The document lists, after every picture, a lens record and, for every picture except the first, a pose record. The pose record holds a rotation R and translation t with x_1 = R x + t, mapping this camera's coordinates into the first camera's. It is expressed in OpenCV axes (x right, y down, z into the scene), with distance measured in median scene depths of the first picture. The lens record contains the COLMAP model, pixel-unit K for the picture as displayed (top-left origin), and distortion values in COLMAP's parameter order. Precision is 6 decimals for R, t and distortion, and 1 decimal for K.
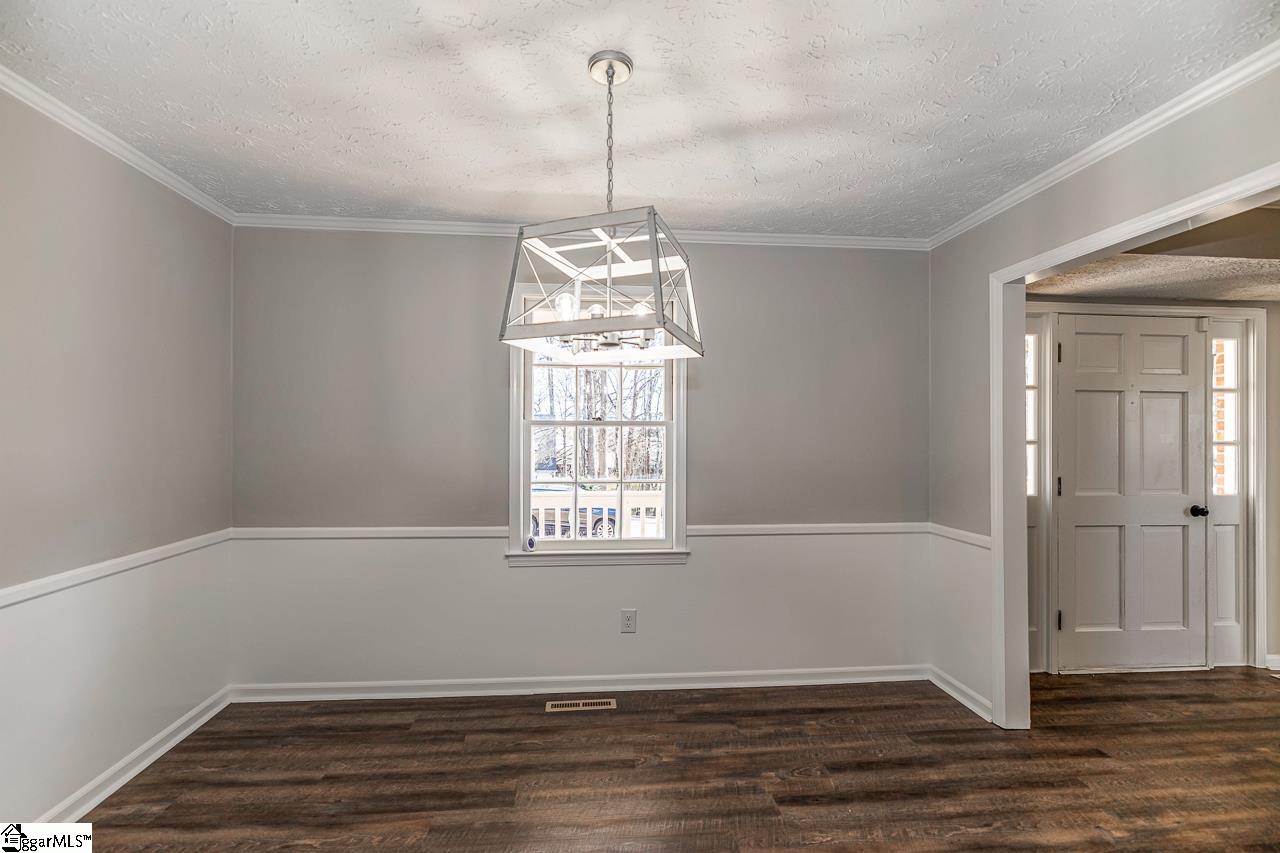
lens RADIAL K [[551.0, 0, 627.5], [0, 551.0, 429.7], [0, 0, 1]] dist [0.008009, -0.002908]
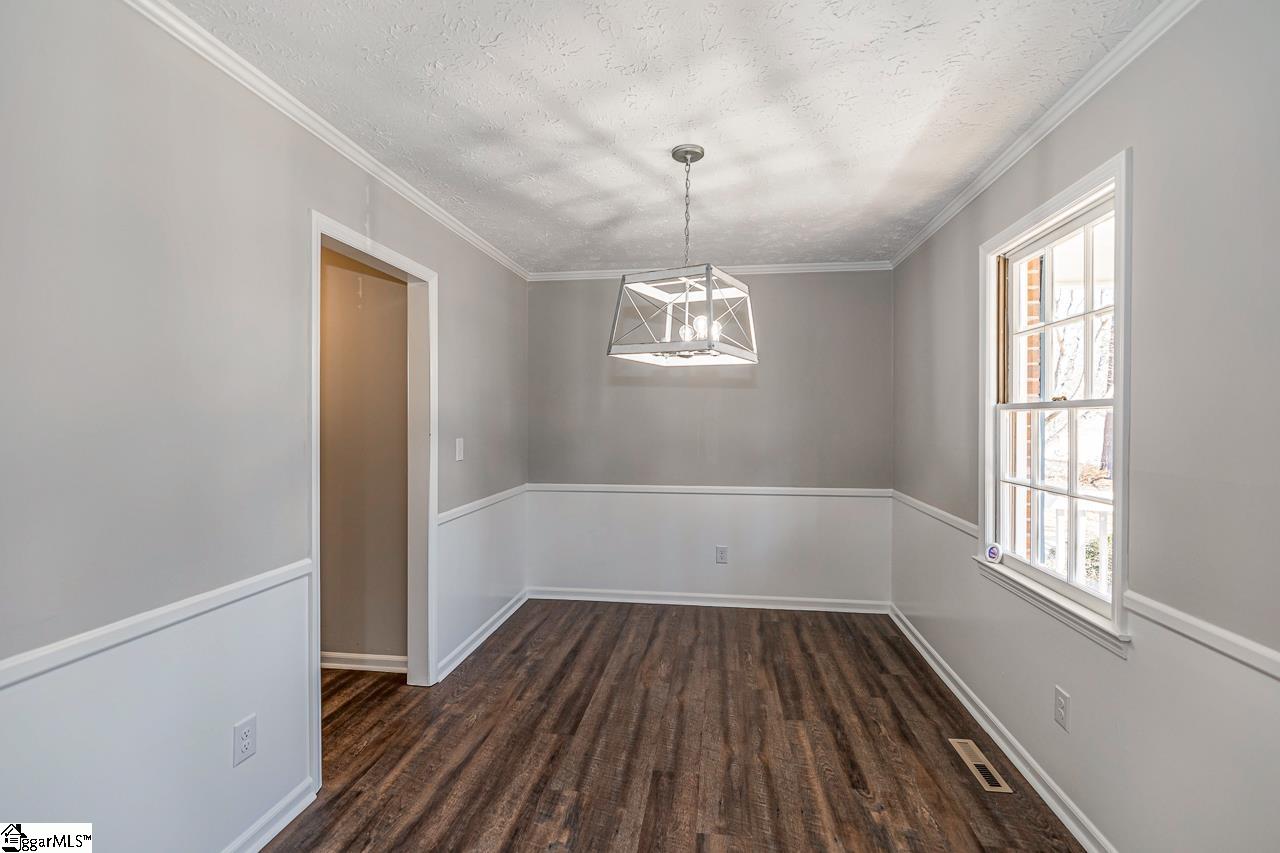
lens RADIAL K [[551.0, 0, 631.9], [0, 551.0, 424.7], [0, 0, 1]] dist [0.008009, -0.002908]
pose [[-0.223805, 0.003364, -0.974628, 0.940339], [0.007574, 0.999970, 0.001712, 0.009665], [0.974604, -0.006998, -0.223824, 0.820993]]
